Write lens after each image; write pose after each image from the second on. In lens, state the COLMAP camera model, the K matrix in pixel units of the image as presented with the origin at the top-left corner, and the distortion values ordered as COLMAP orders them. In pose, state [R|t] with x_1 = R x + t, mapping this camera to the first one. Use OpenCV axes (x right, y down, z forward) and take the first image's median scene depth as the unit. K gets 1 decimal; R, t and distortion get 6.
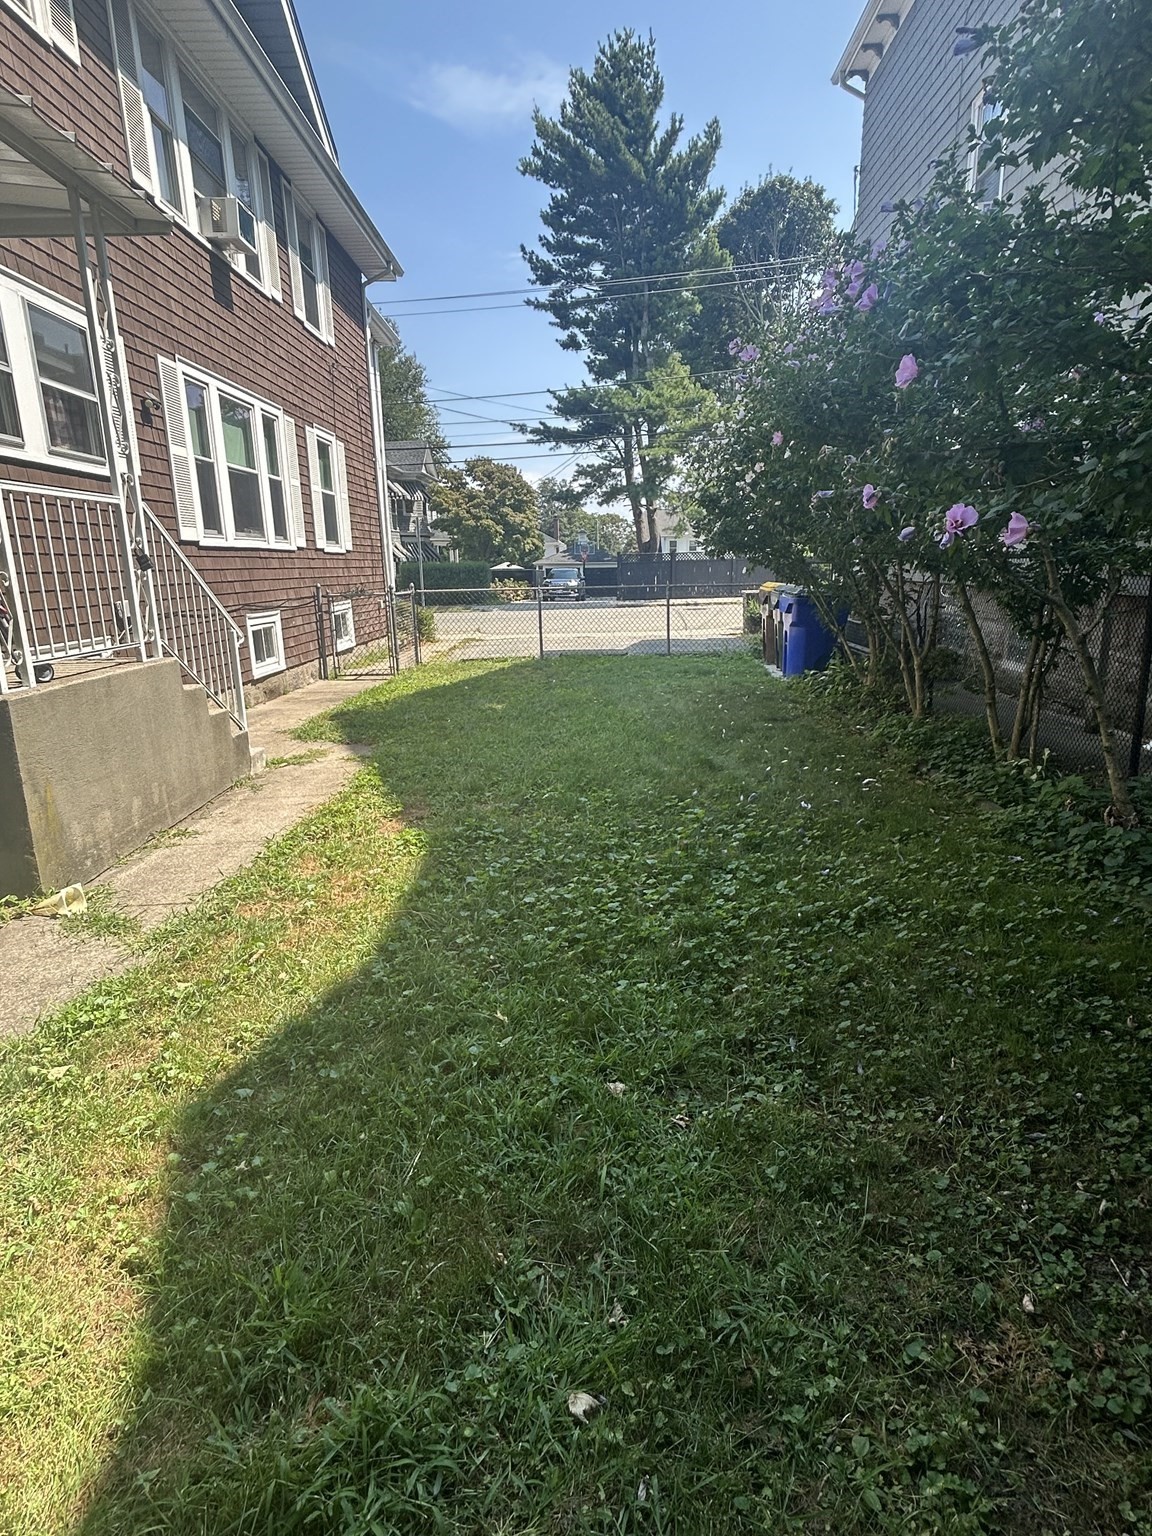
lens RADIAL K [[833.3, 0, 576.0], [0, 833.3, 768.0], [0, 0, 1]] dist [0.001487, -0.000718]
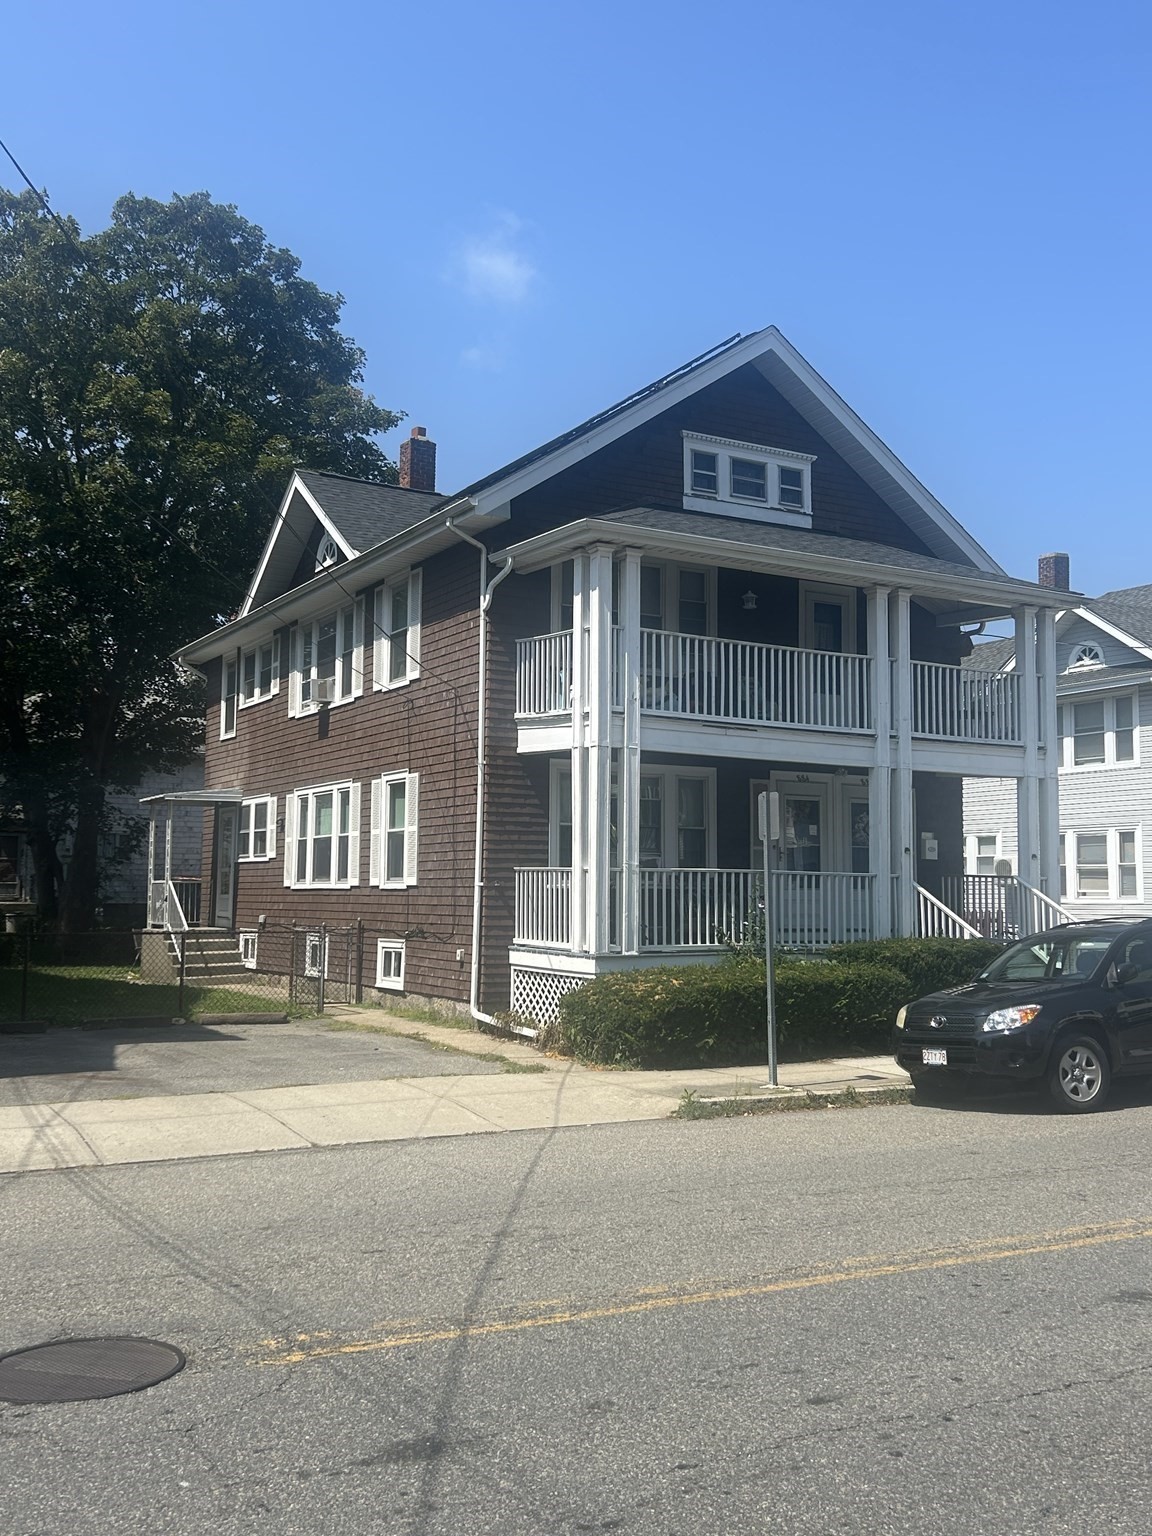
lens RADIAL K [[1441.6, 0, 576.0], [0, 1441.6, 768.0], [0, 0, 1]] dist [0.121739, -0.280046]
pose [[-0.856552, -0.025680, -0.515422, 0.498327], [-0.108367, 0.985443, 0.130991, -0.794921], [0.504555, 0.168055, -0.846866, 3.111563]]
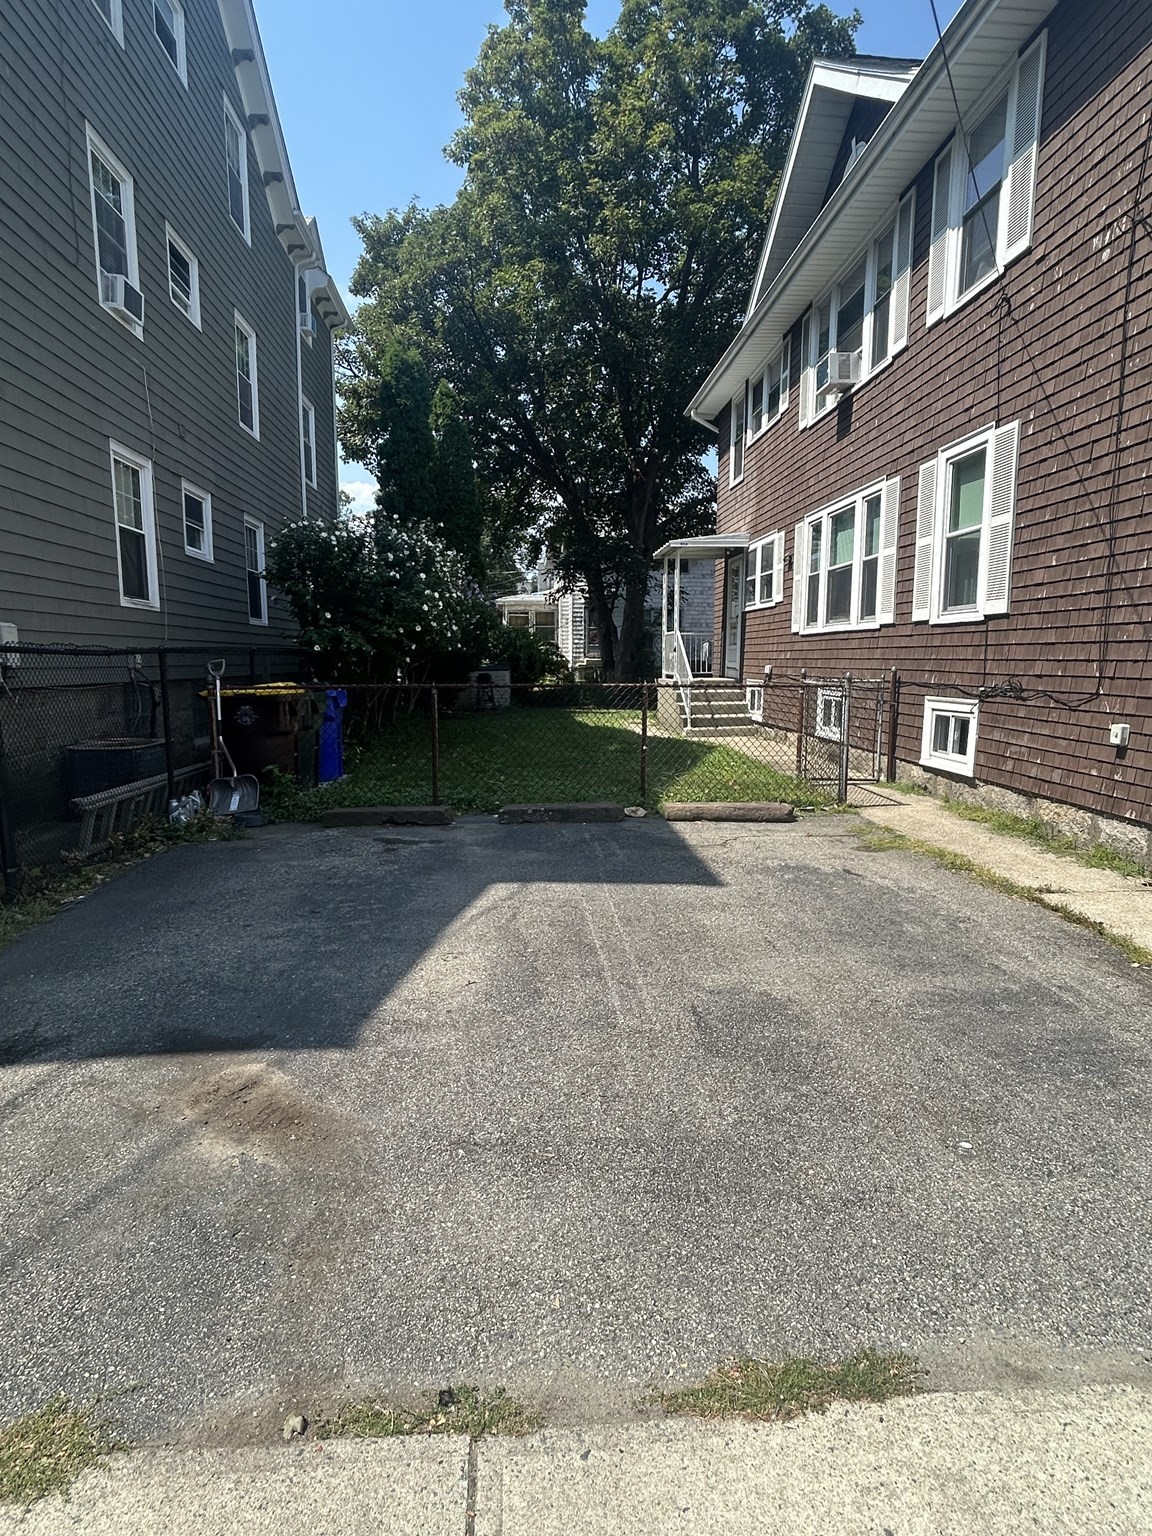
lens RADIAL K [[833.3, 0, 576.0], [0, 833.3, 768.0], [0, 0, 1]] dist [0.001487, -0.000718]
pose [[-0.995812, 0.035977, -0.084045, 0.076205], [0.002878, 0.931196, 0.364508, -0.482139], [0.091376, 0.362739, -0.927400, 1.993409]]
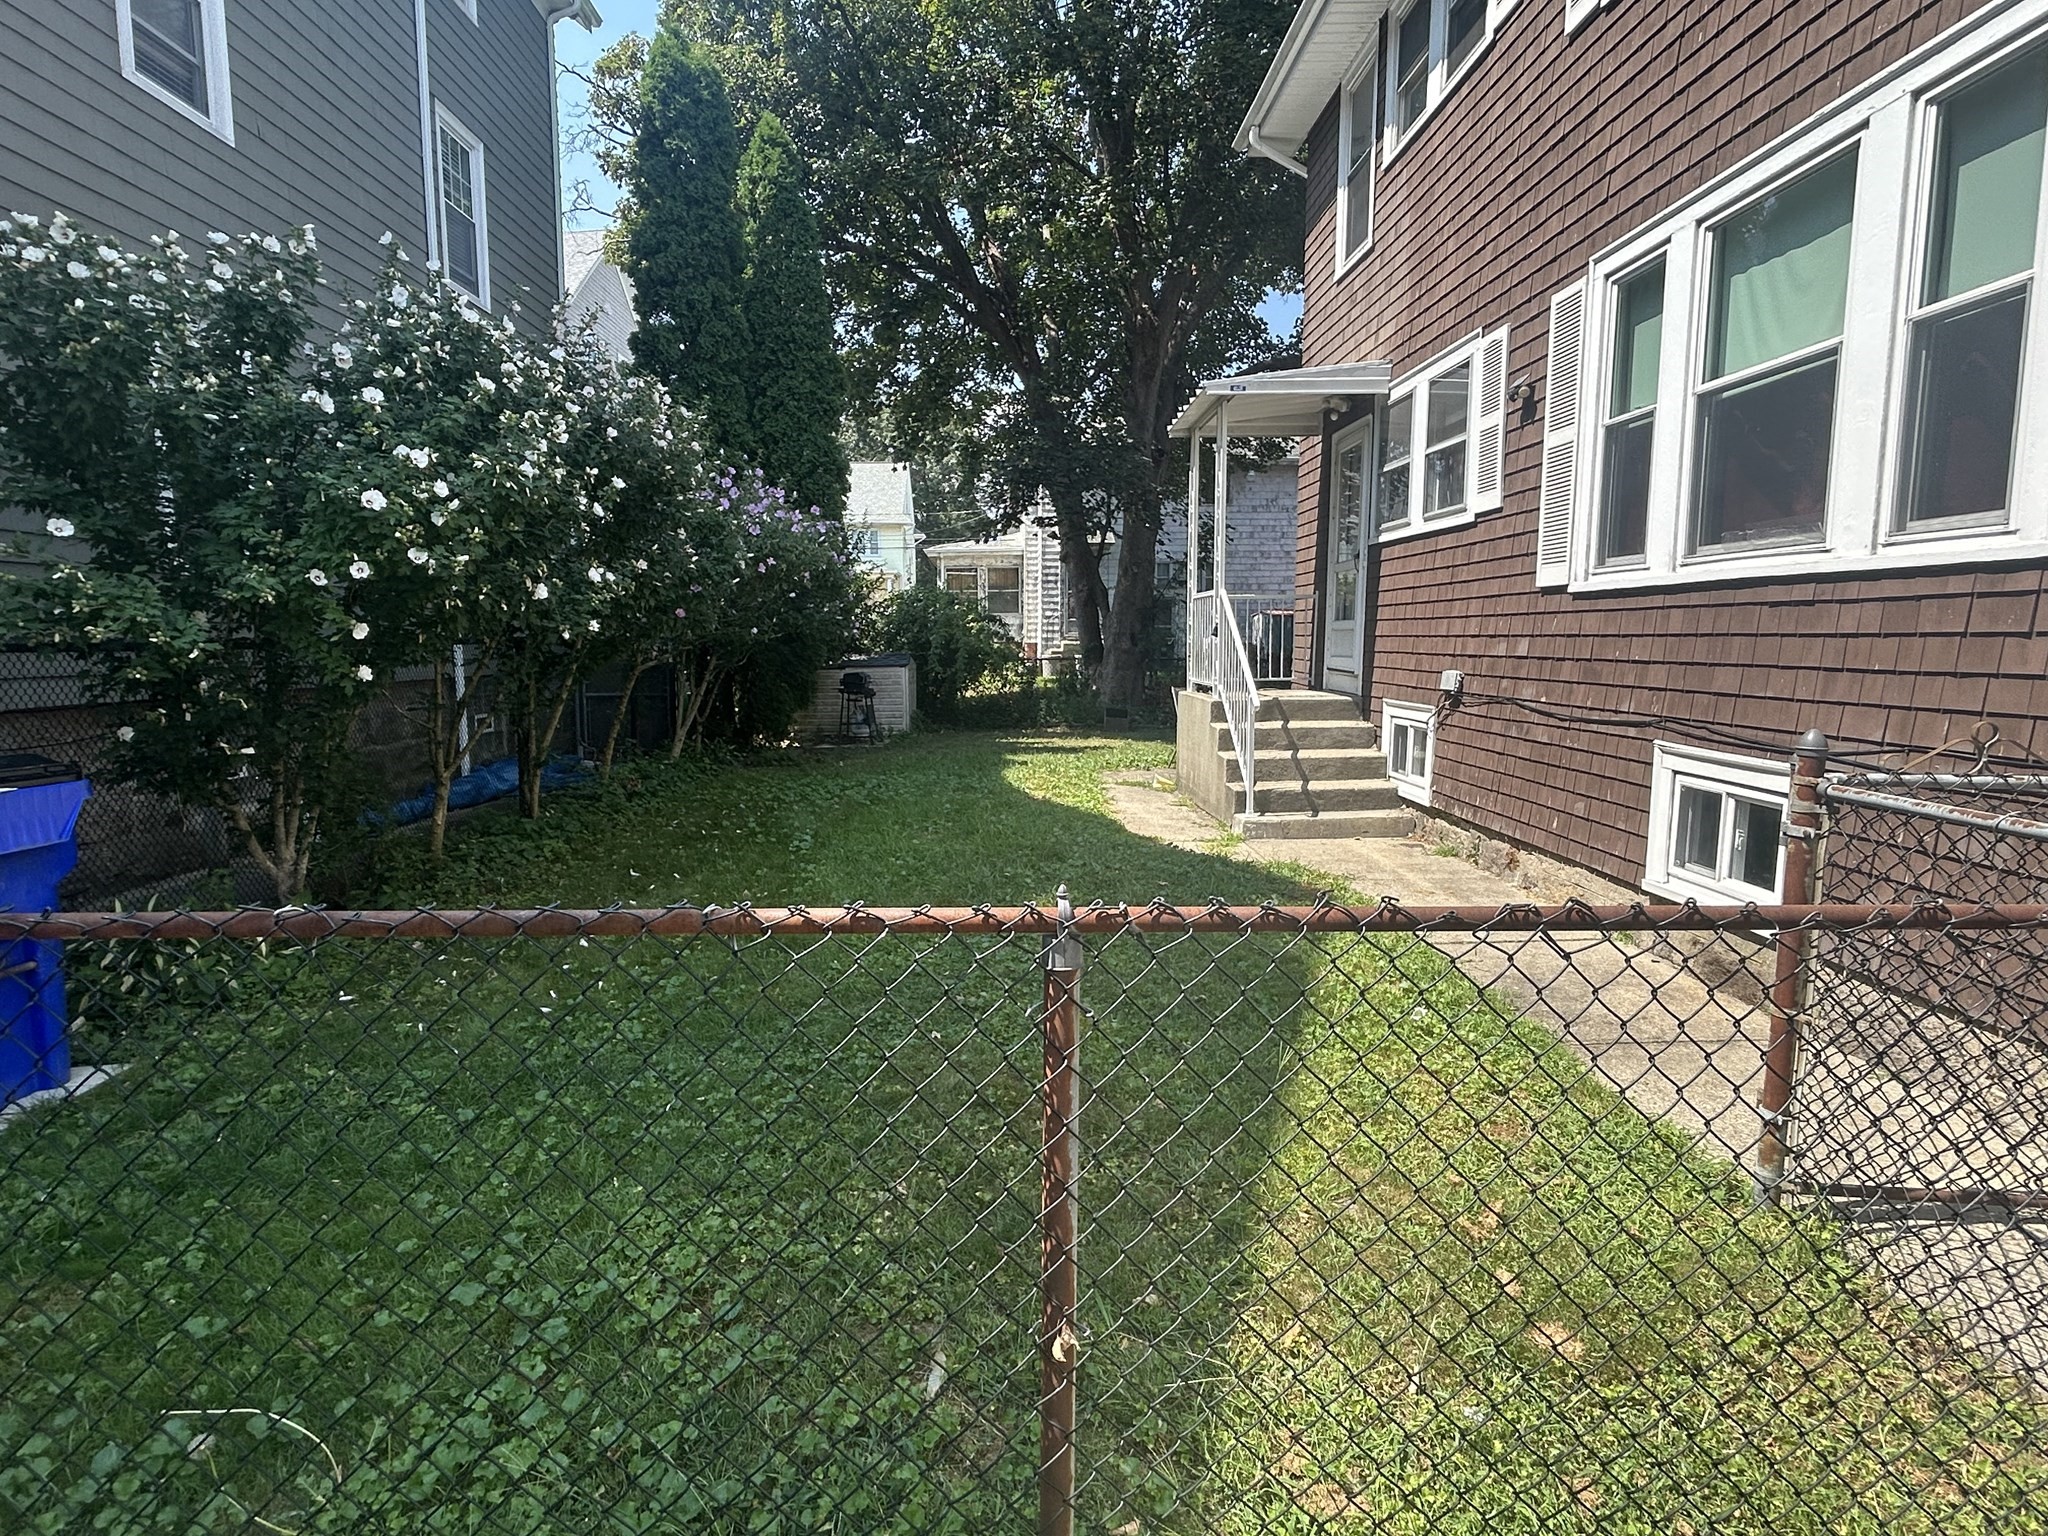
lens RADIAL K [[1111.1, 0, 1015.4], [0, 1111.1, 767.7], [0, 0, 1]] dist [0.001487, -0.000718]
pose [[-0.998914, 0.031376, -0.034452, -0.043903], [0.017267, 0.935941, 0.351733, -0.342113], [0.043281, 0.350756, -0.935466, 1.385753]]
